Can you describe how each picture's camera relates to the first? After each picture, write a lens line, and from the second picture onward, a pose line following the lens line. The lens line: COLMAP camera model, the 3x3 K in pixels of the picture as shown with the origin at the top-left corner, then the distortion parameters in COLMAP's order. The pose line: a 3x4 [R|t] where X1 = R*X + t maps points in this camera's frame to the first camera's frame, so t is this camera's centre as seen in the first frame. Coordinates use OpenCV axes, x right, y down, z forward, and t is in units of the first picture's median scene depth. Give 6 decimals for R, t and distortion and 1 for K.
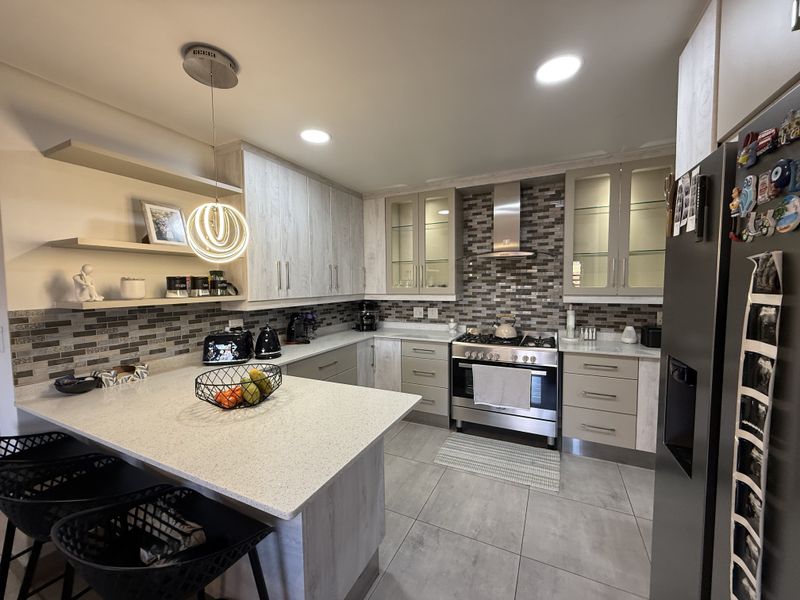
lens RADIAL K [[318.8, 0, 399.7], [0, 318.8, 301.7], [0, 0, 1]] dist [-0.000245, 0.000025]
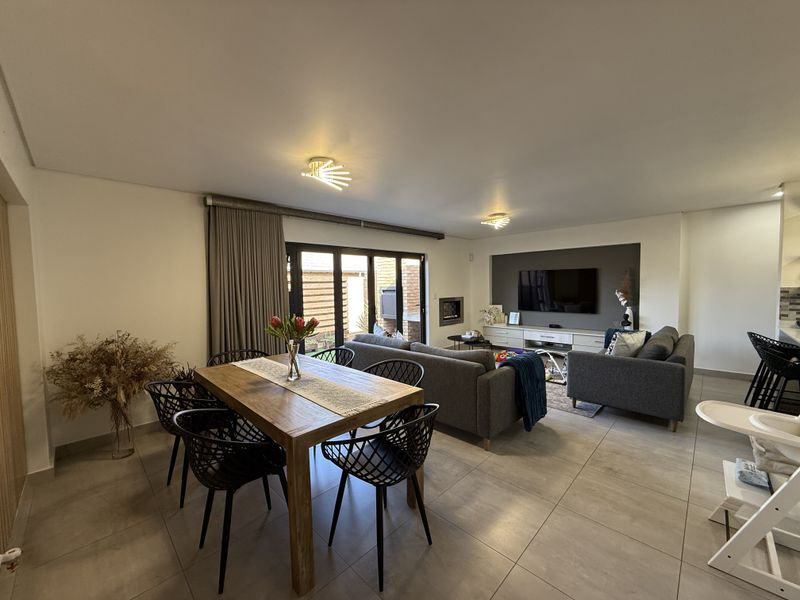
lens RADIAL K [[318.8, 0, 399.4], [0, 318.8, 300.4], [0, 0, 1]] dist [-0.000245, 0.000025]
pose [[-0.322489, 0.058672, -0.944753, 1.841859], [-0.032477, 0.996804, 0.072990, 0.042435], [0.946016, 0.054221, -0.319553, -0.874786]]
